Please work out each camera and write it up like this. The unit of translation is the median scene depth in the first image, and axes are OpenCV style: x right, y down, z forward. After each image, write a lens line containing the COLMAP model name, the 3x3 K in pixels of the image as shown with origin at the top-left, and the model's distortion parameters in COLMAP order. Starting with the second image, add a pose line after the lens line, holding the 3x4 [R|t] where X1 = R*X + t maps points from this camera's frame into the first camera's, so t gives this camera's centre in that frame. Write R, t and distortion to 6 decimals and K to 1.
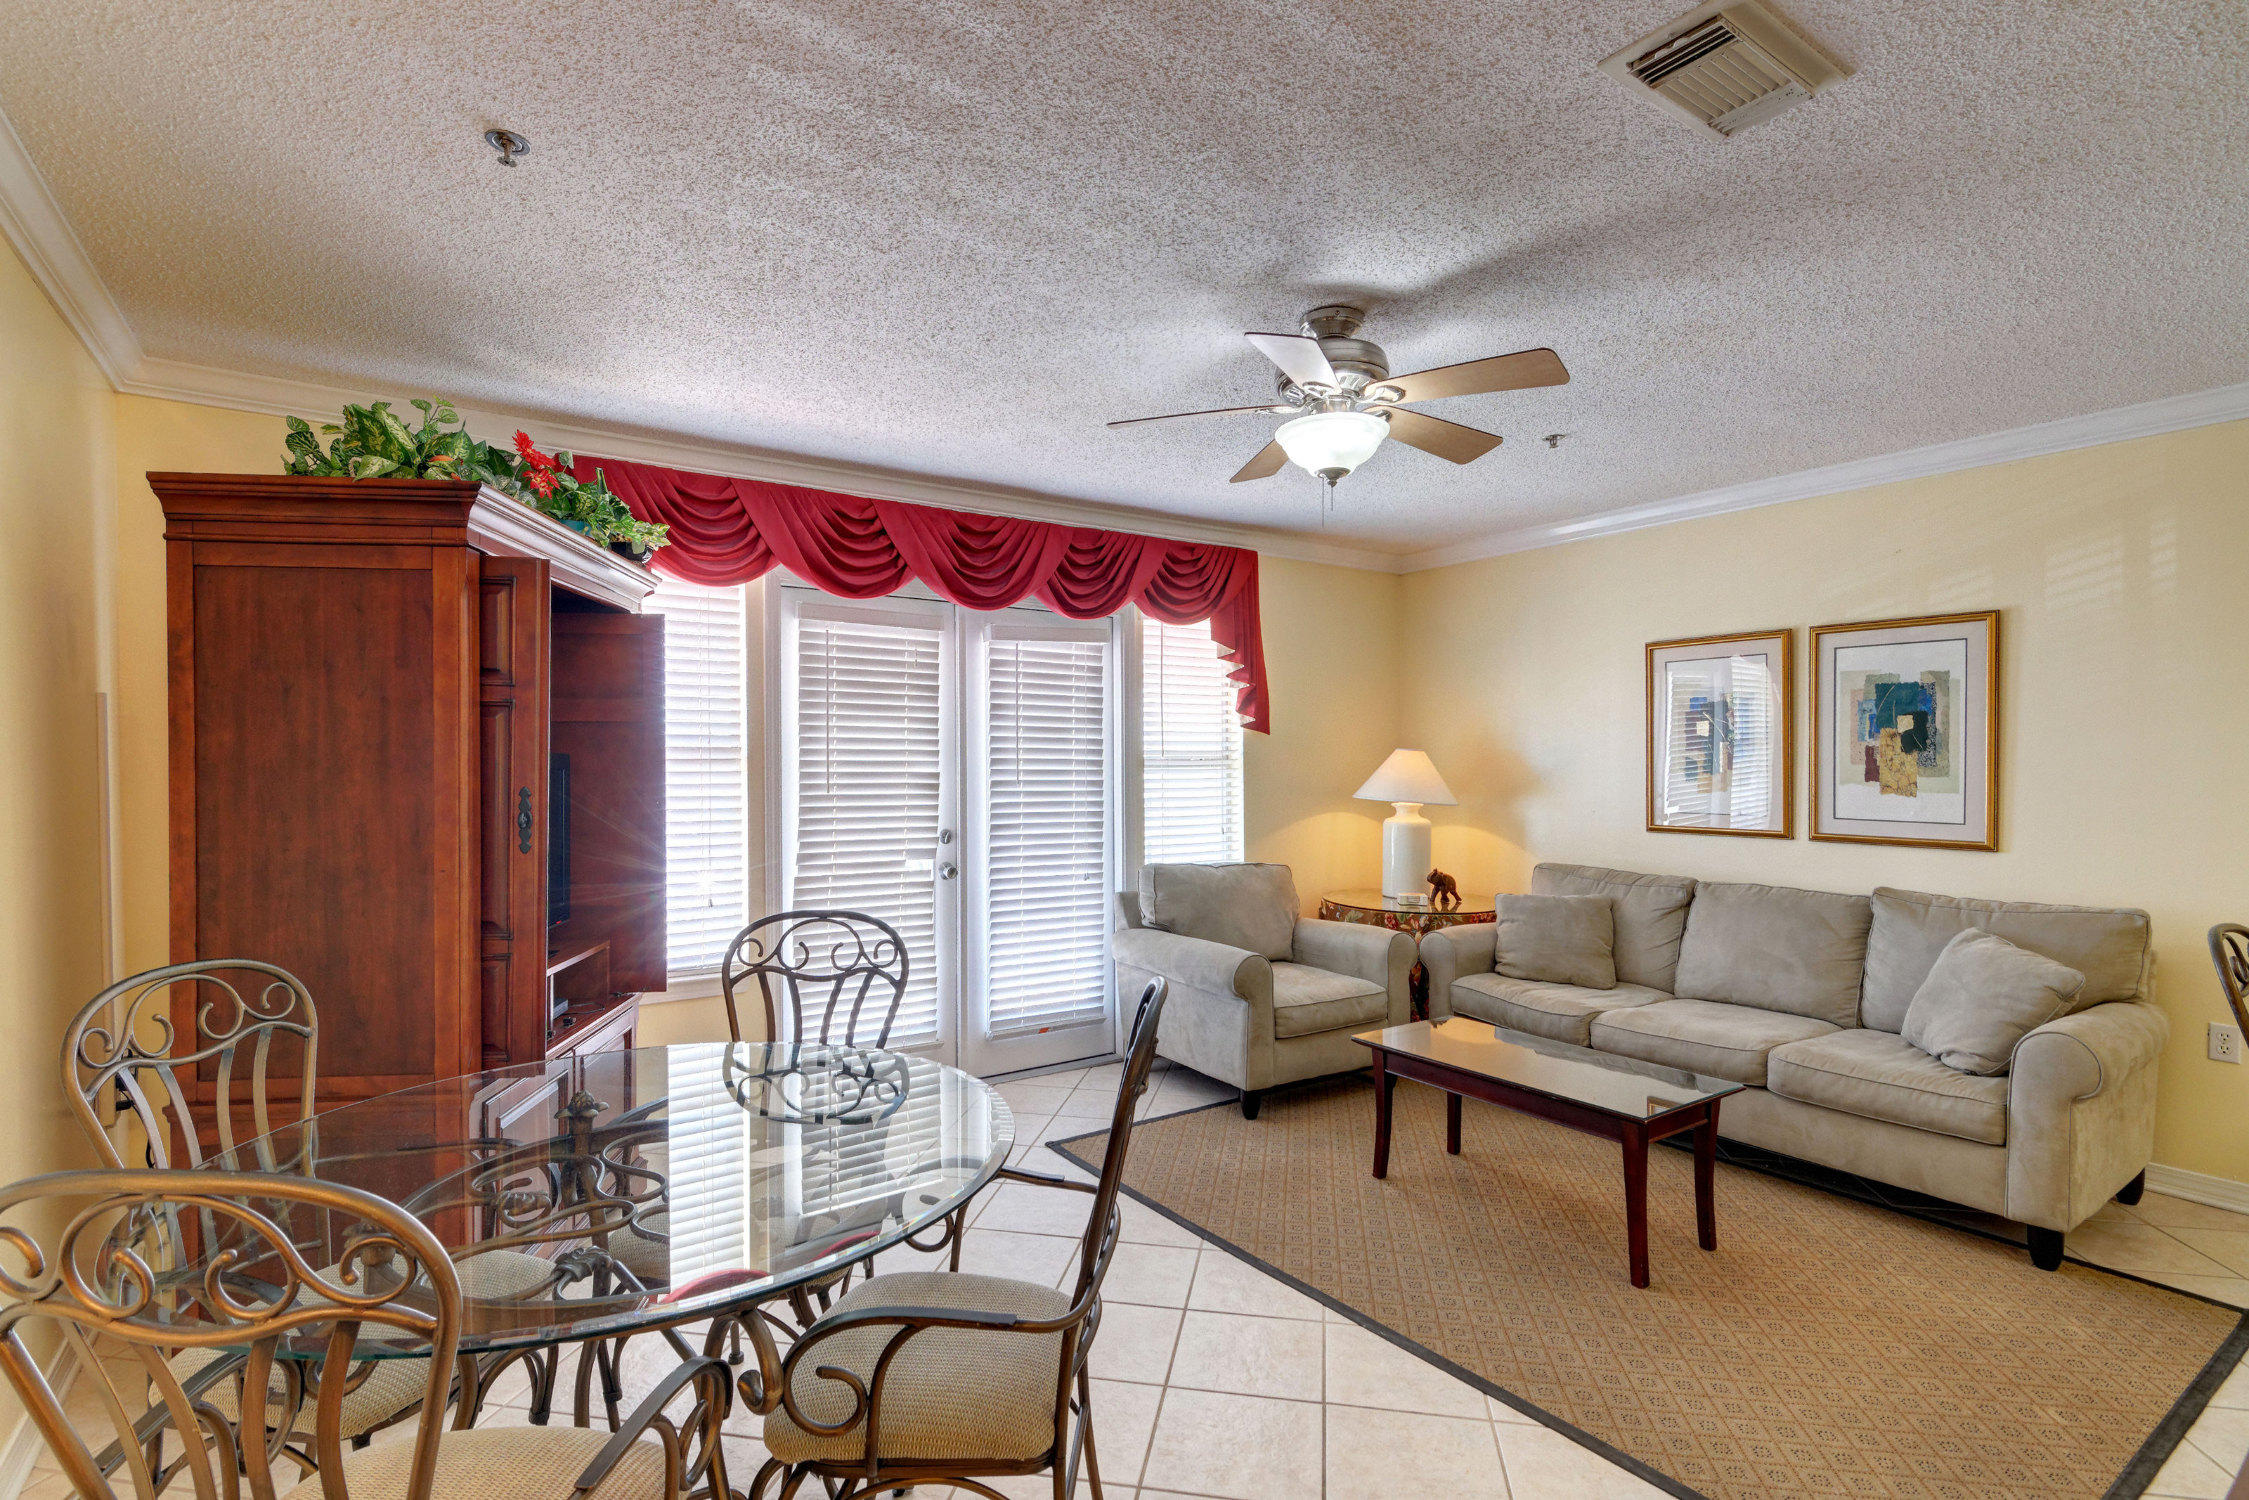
lens RADIAL K [[1055.4, 0, 1124.5], [0, 1055.4, 750.0], [0, 0, 1]] dist [0.000252, 0.000034]
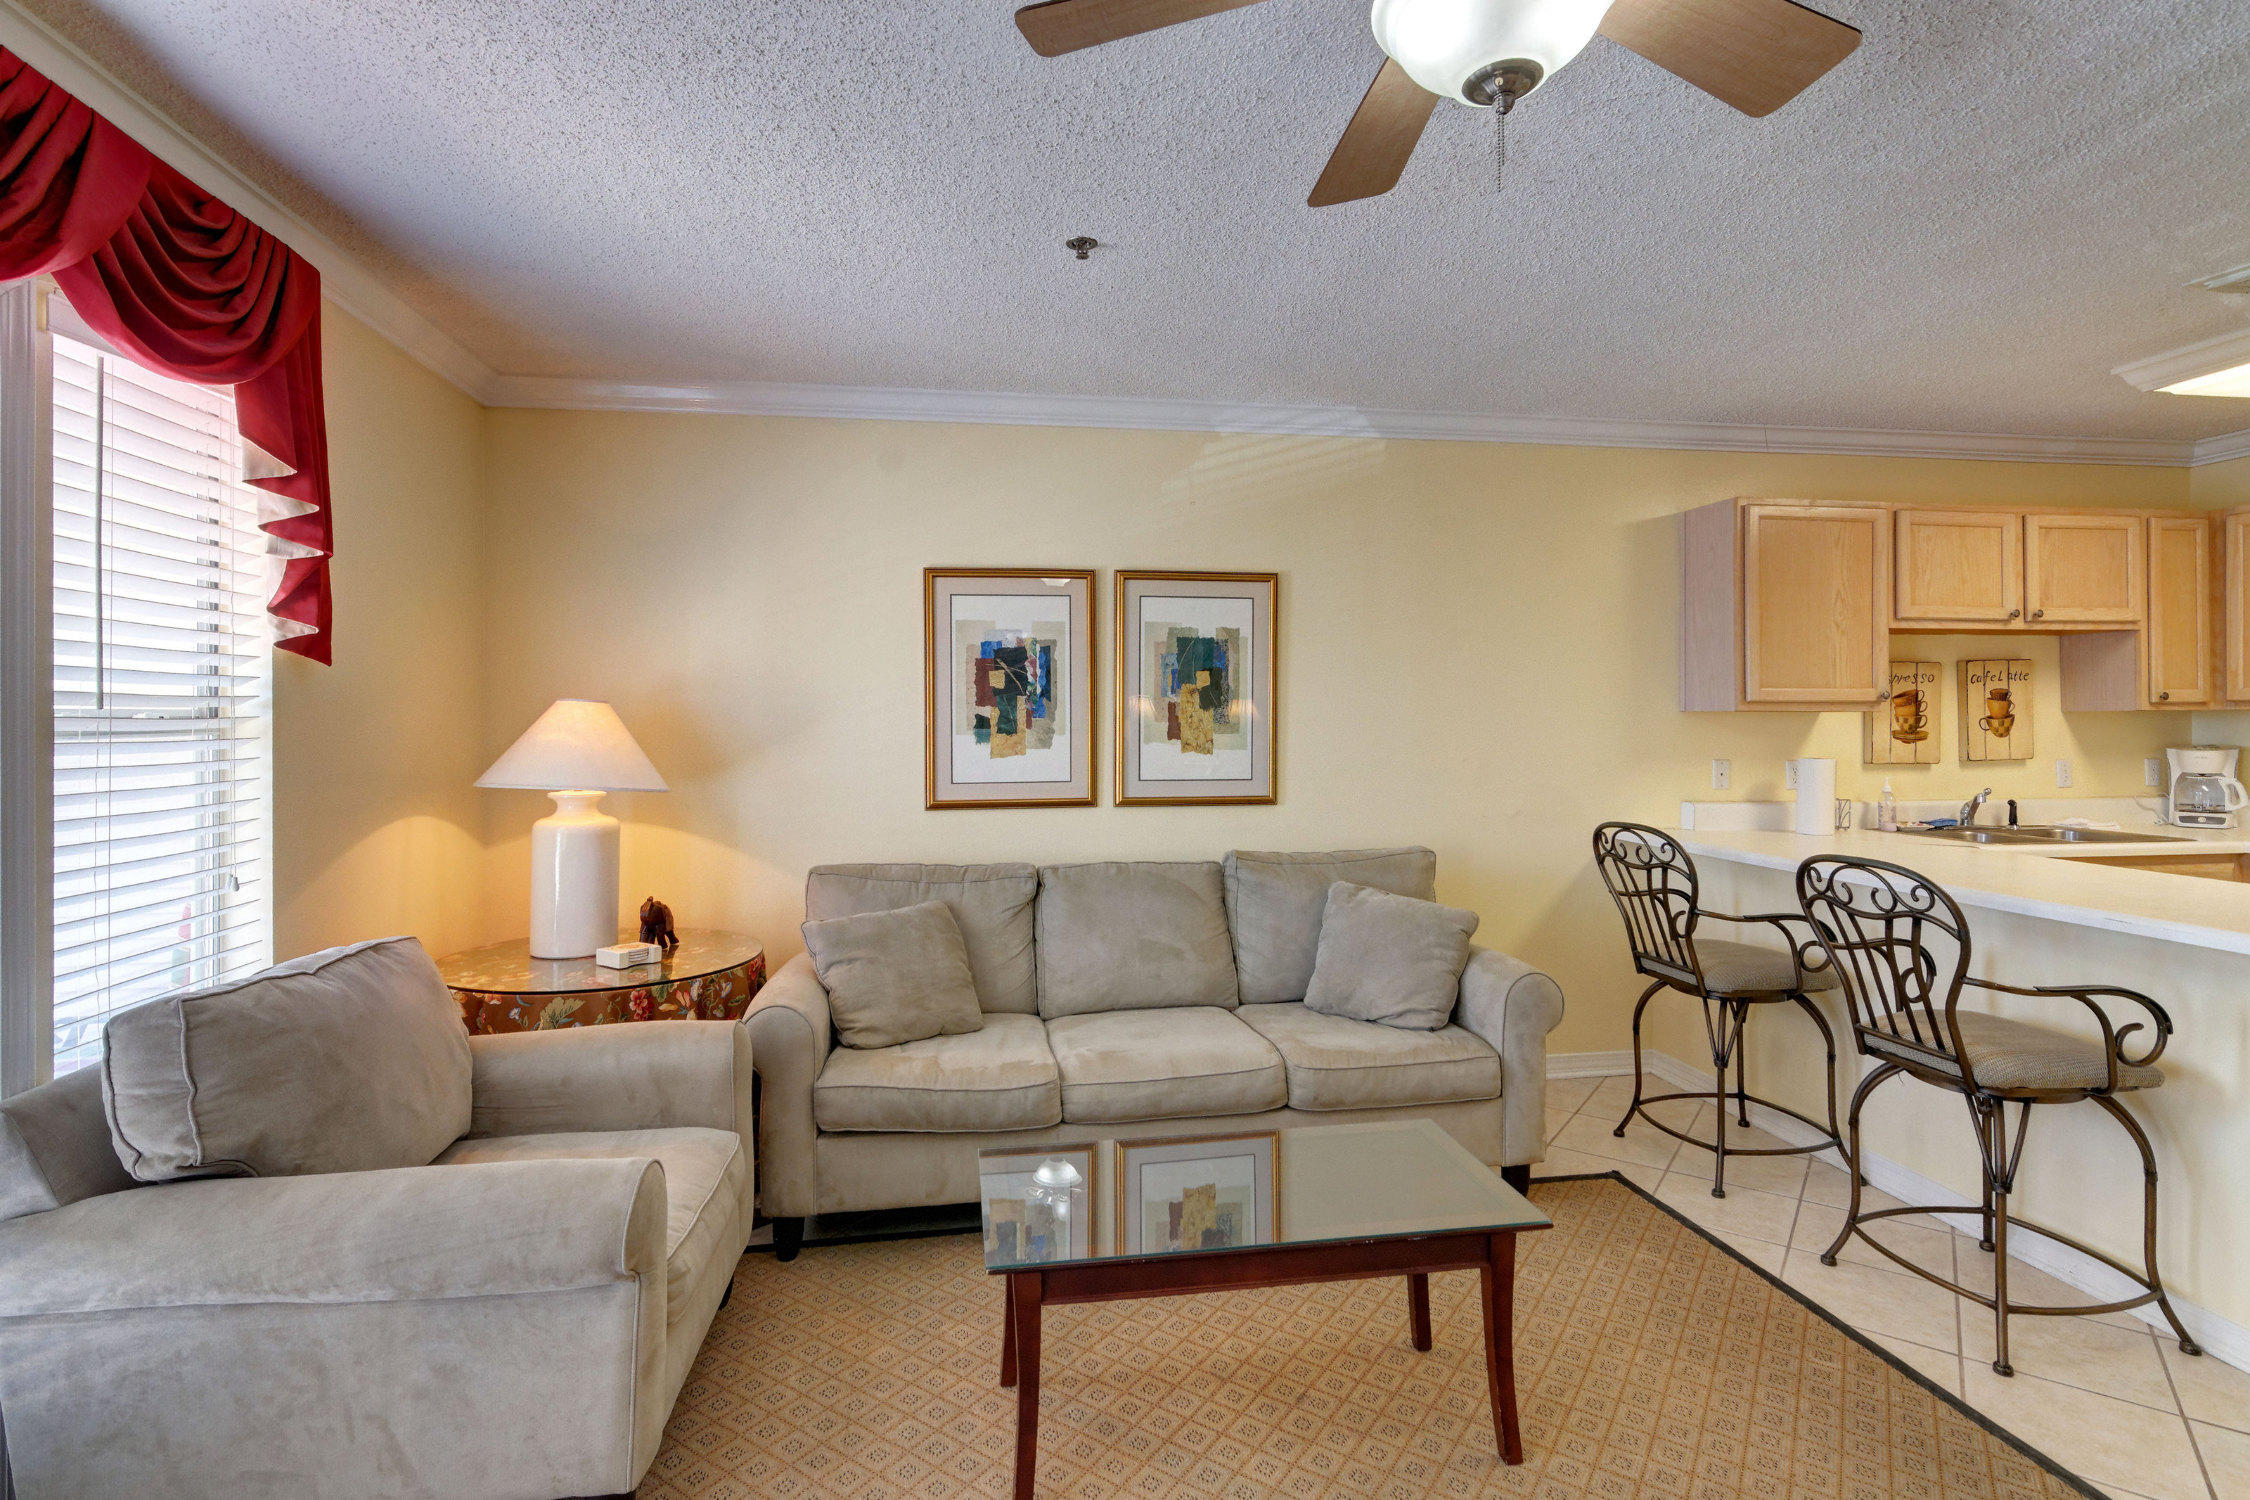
lens RADIAL K [[1083.0, 0, 1117.1], [0, 1083.0, 706.1], [0, 0, 1]] dist [-0.000380, 0.000282]
pose [[0.439204, 0.008272, 0.898349, -0.182237], [-0.005292, 0.999964, -0.006621, 0.006108], [-0.898372, -0.001846, 0.439232, 0.586372]]
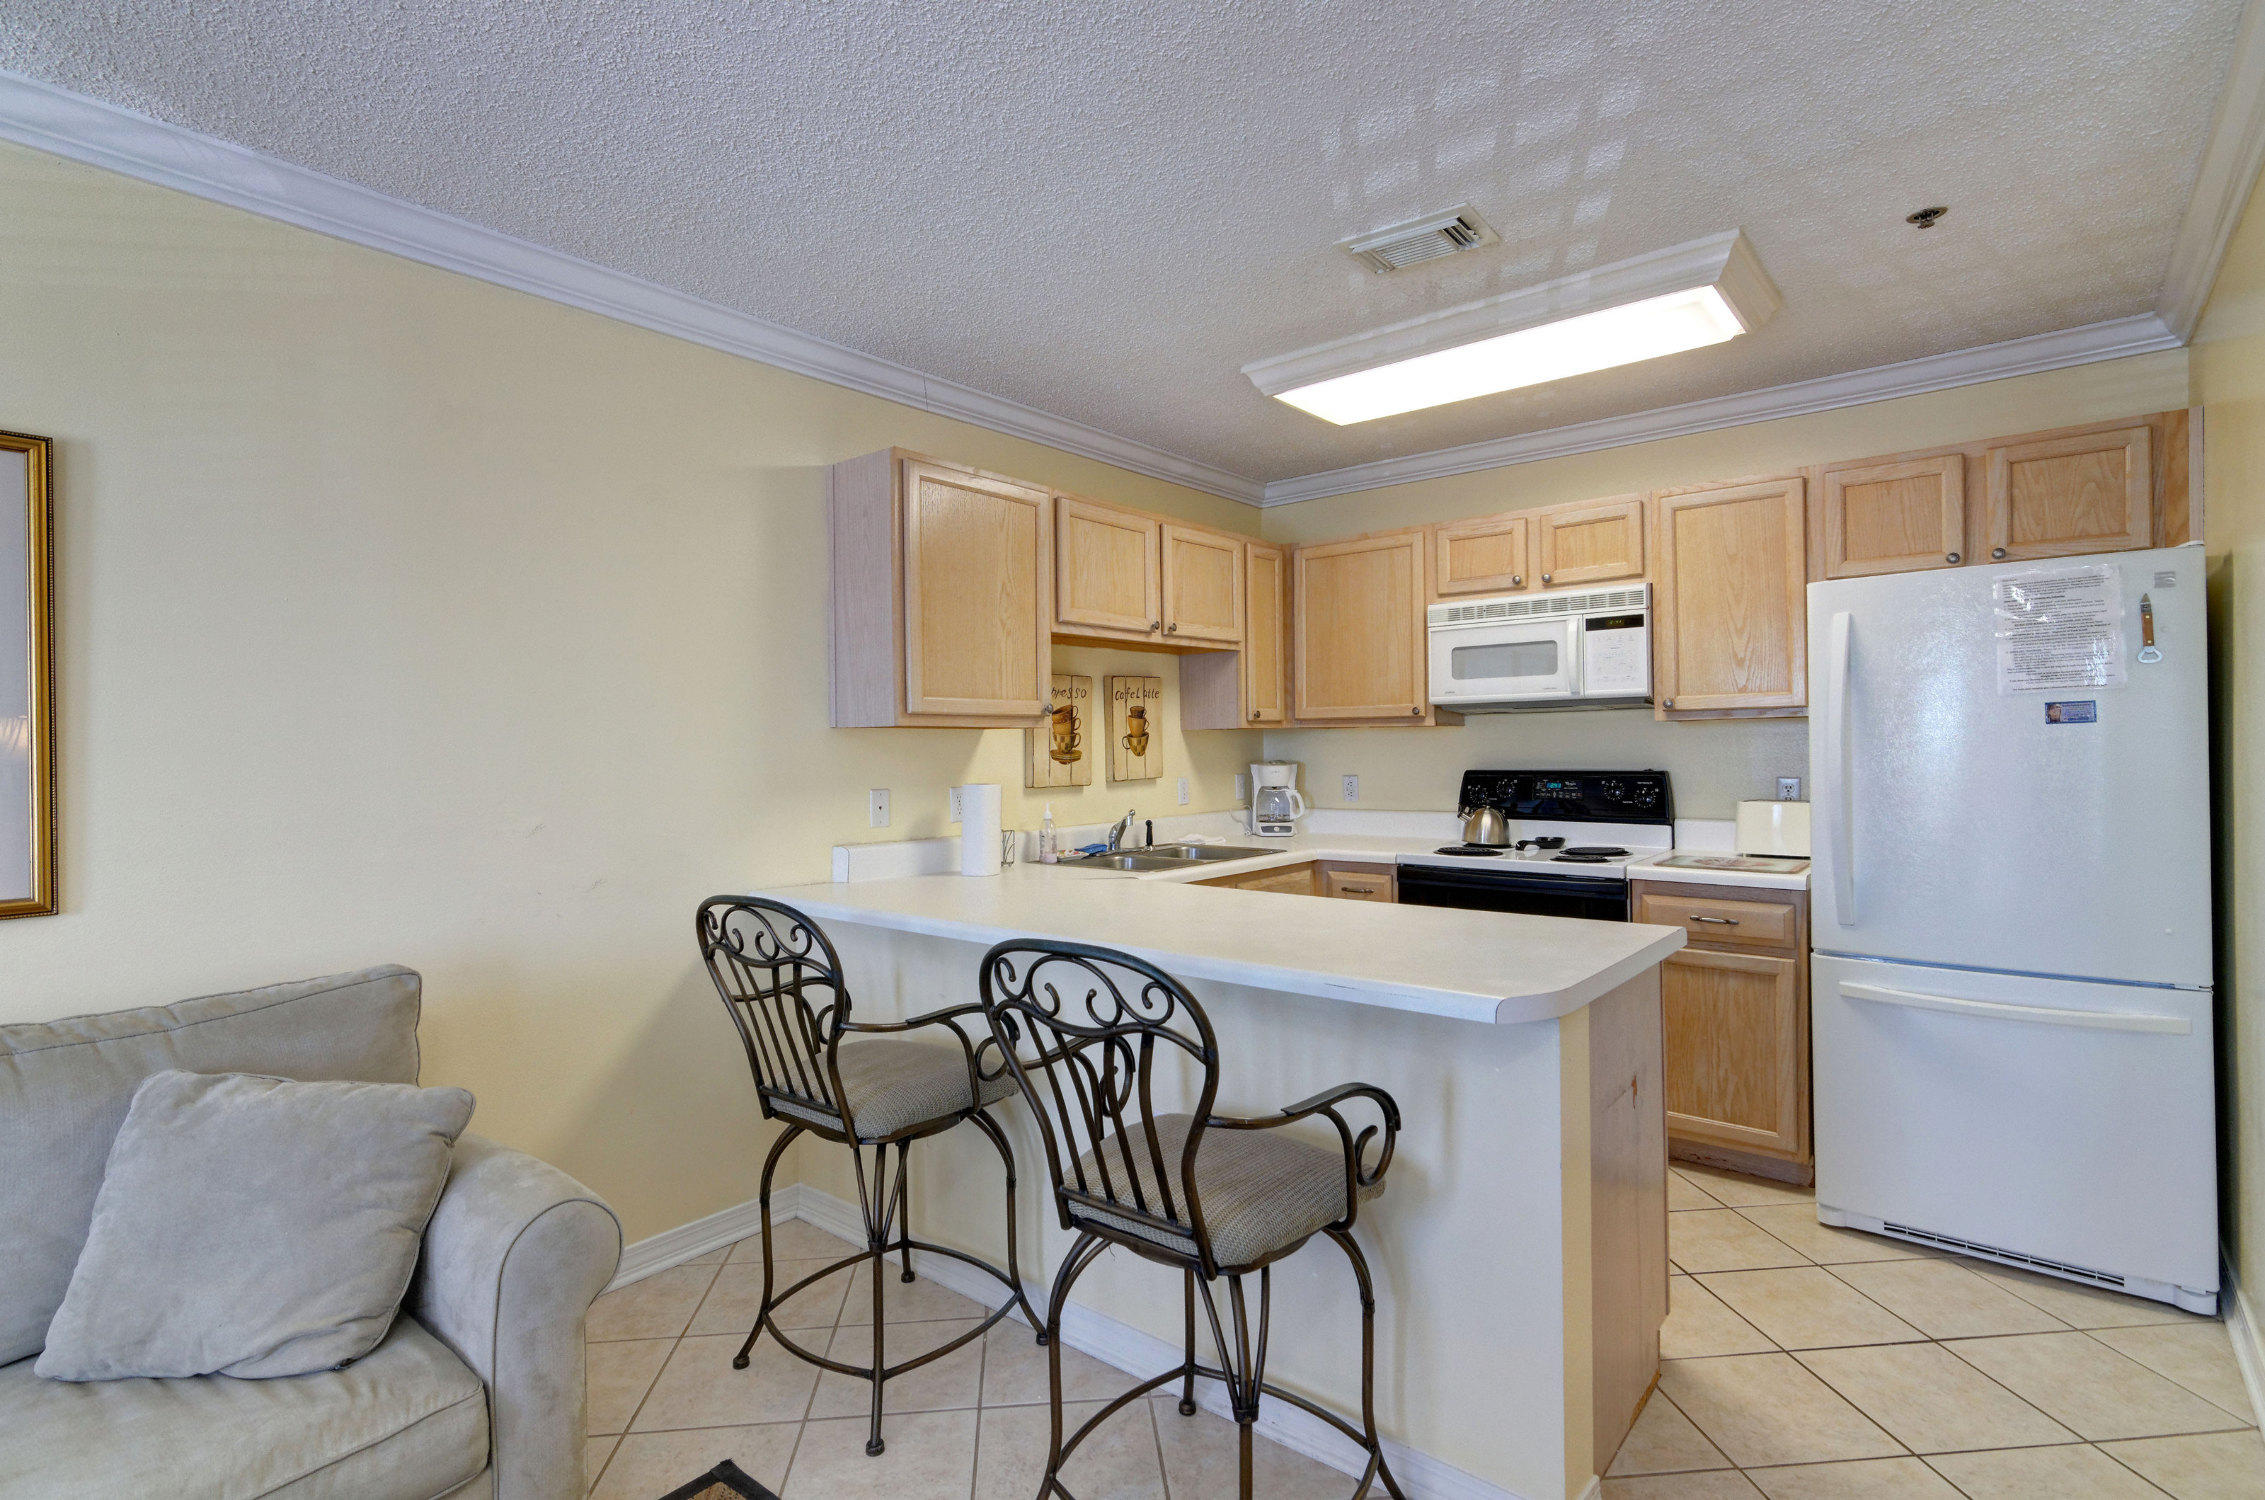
lens RADIAL K [[1094.7, 0, 1132.5], [0, 1094.7, 750.0], [0, 0, 1]] dist [0.009336, -0.000398]
pose [[-0.271982, -0.002115, 0.962300, 0.151744], [0.004898, 0.999982, 0.003582, 0.015528], [-0.962290, 0.005687, -0.271966, 0.563316]]
